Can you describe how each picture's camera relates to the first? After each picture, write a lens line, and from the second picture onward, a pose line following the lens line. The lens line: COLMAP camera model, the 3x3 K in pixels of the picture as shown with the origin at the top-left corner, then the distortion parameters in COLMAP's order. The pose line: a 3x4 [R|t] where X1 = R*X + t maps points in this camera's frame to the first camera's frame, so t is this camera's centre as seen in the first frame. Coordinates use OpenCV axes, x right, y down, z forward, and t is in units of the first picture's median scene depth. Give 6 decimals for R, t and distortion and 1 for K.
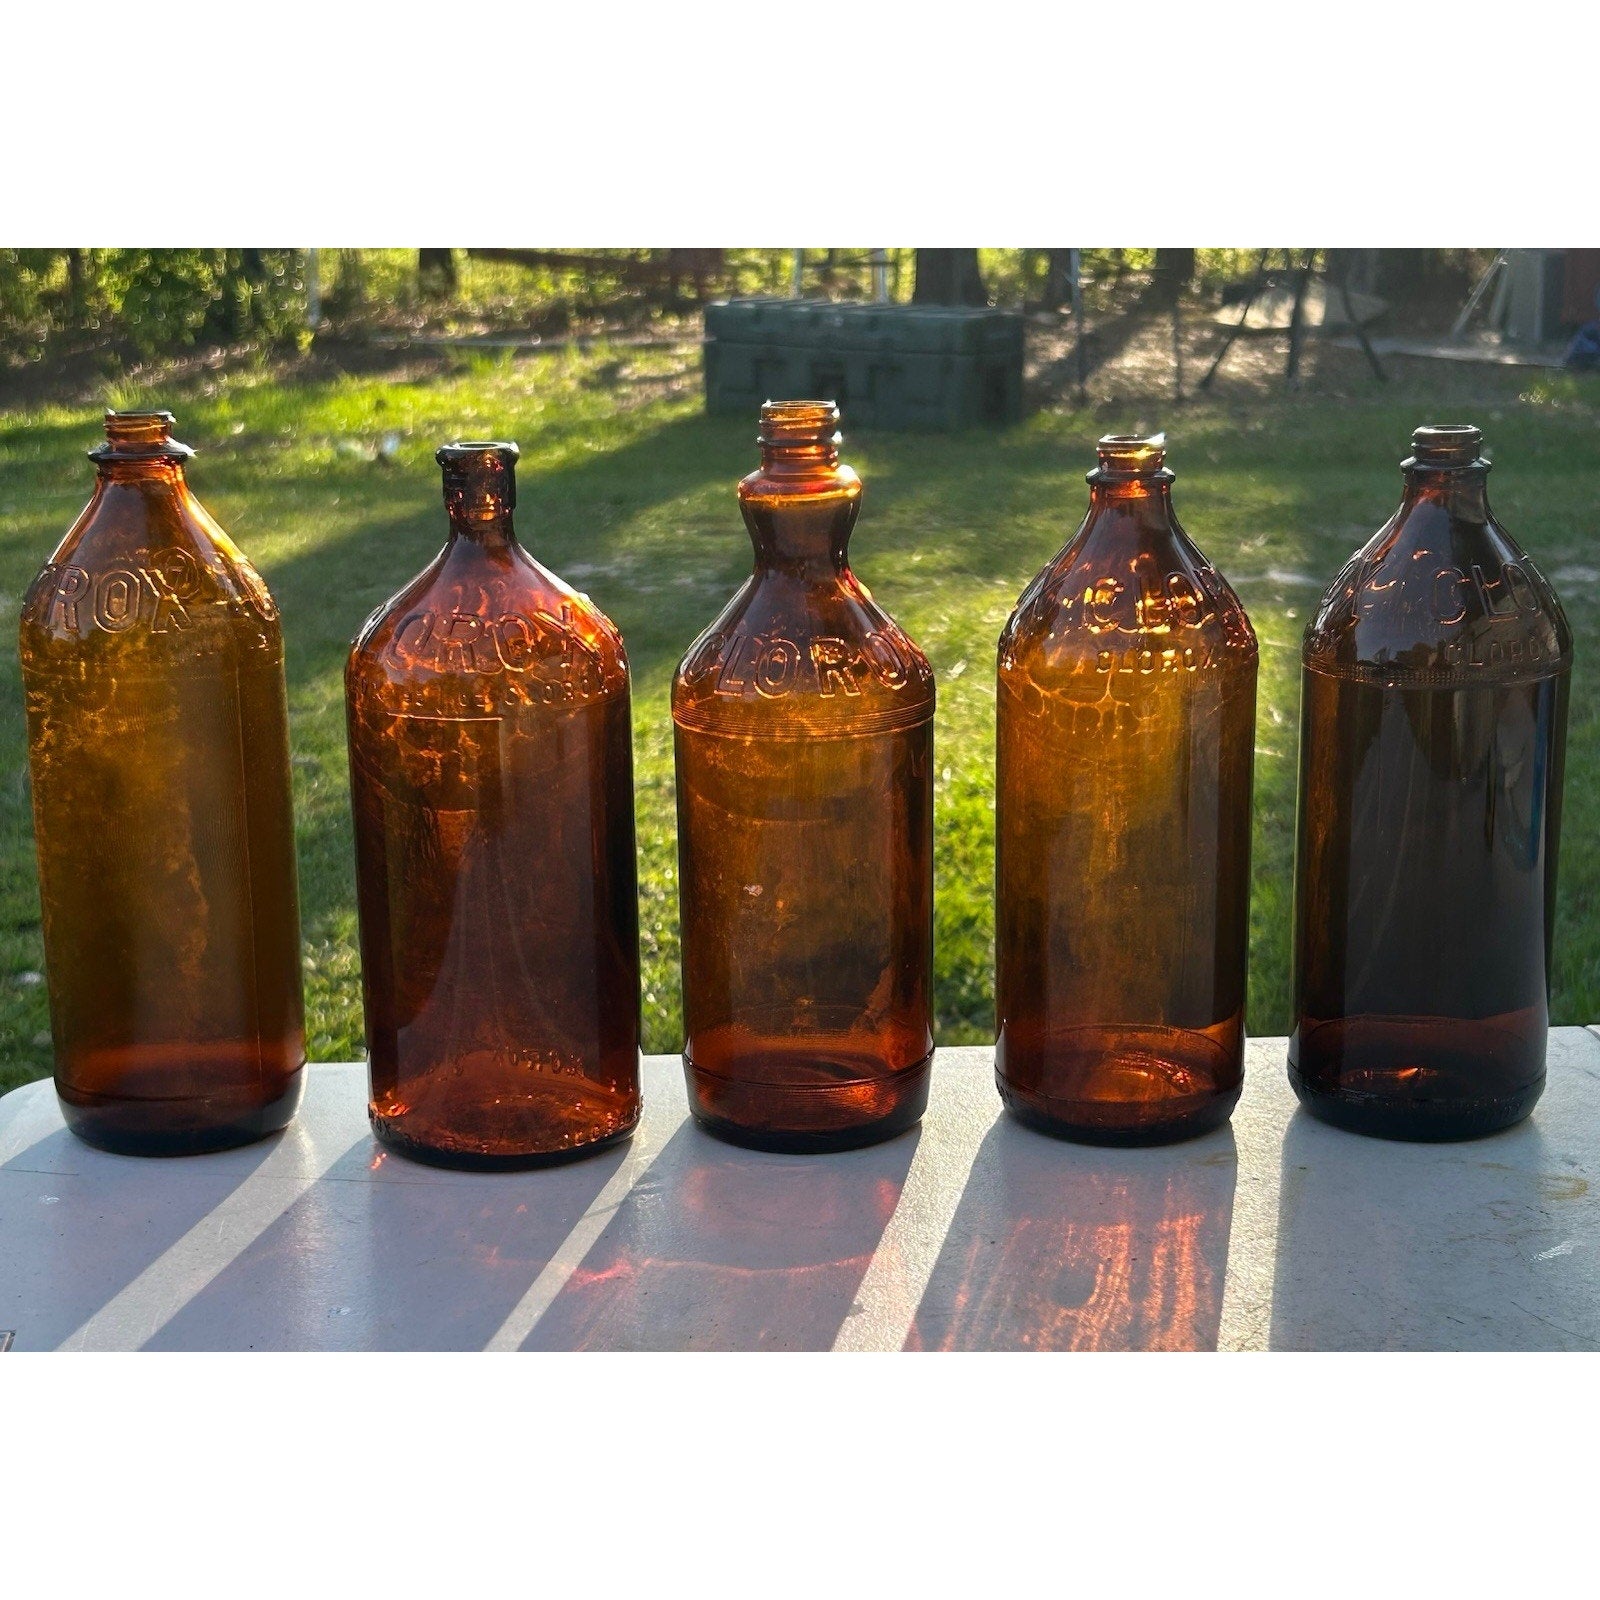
lens RADIAL K [[2766.0, 0, 802.7], [0, 2766.0, 956.5], [0, 0, 1]] dist [0.080179, 0.318681]
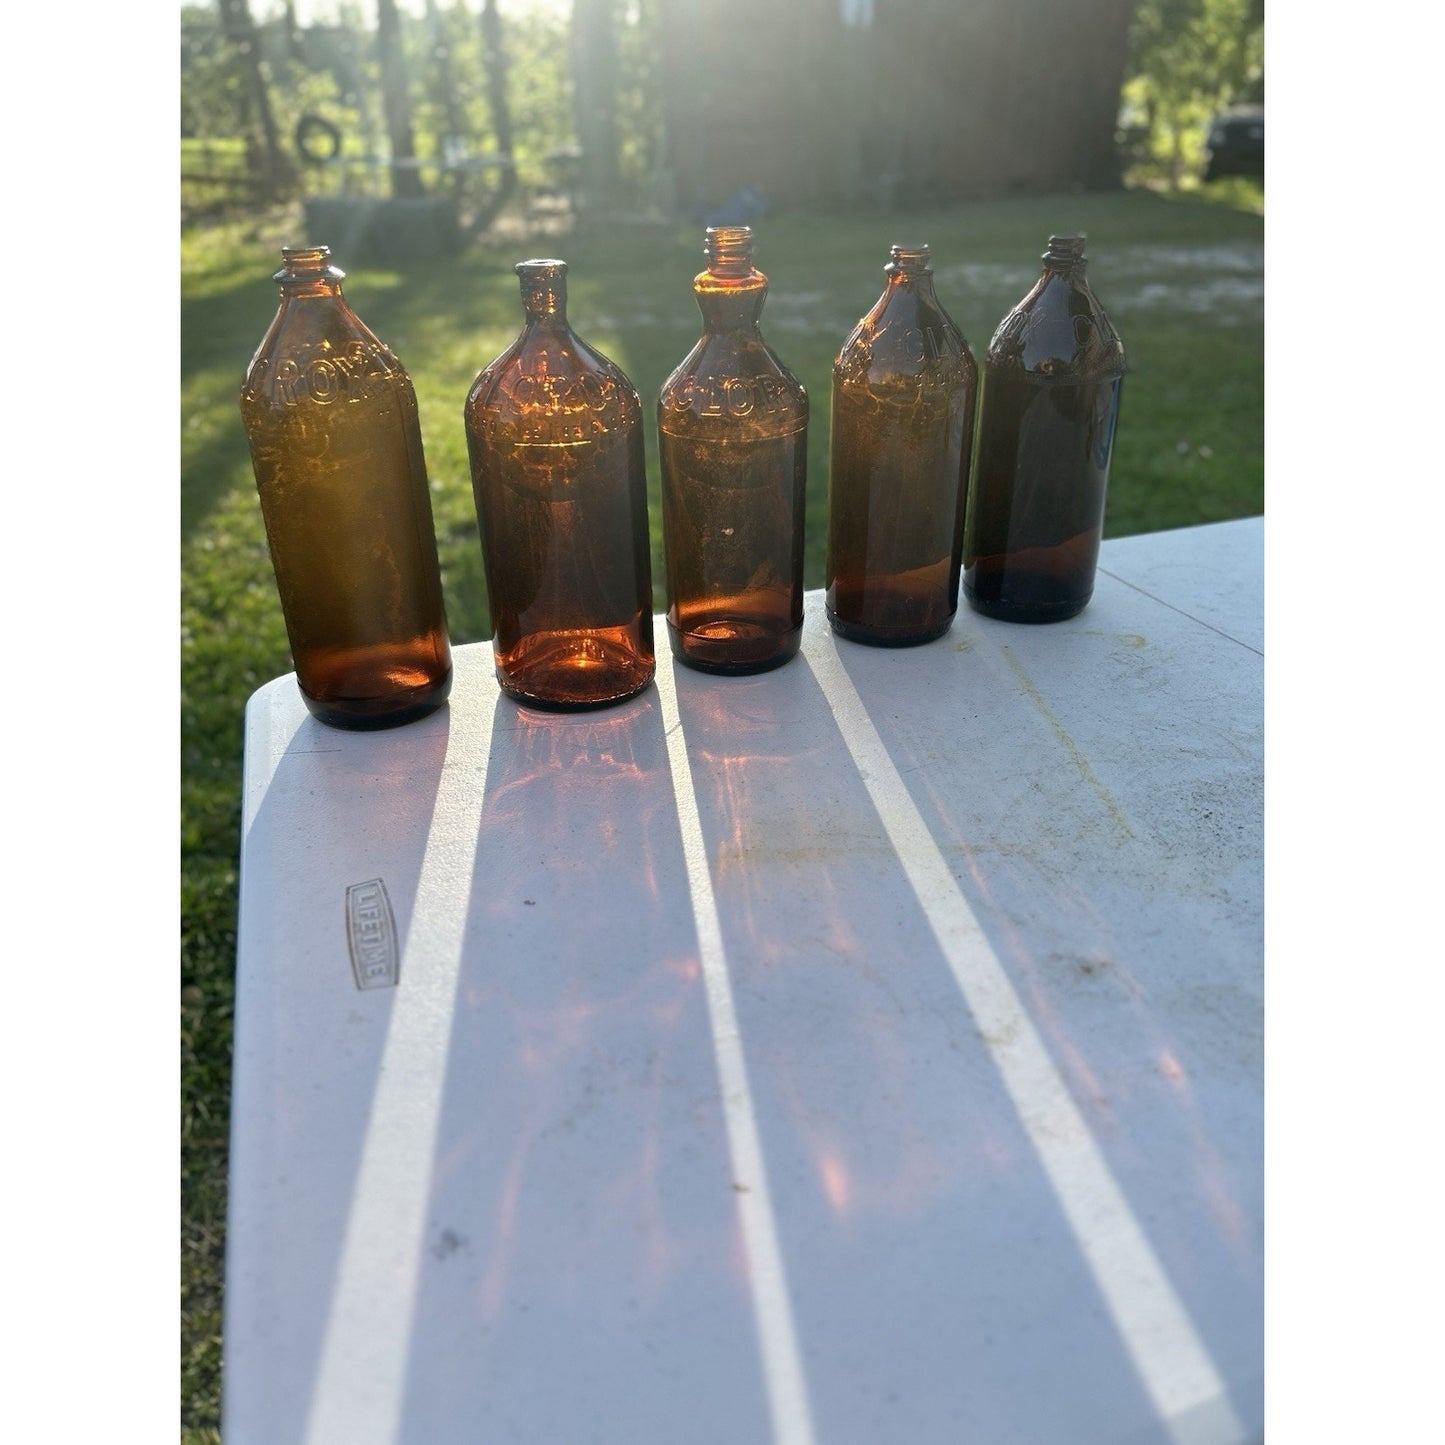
lens RADIAL K [[1111.8, 0, 727.5], [0, 1111.8, 728.5], [0, 0, 1]] dist [0.004150, -0.005588]
pose [[0.946680, -0.152839, 0.283615, -0.232805], [0.088969, 0.970099, 0.225815, -0.060873], [-0.309648, -0.188542, 0.931971, 0.333990]]
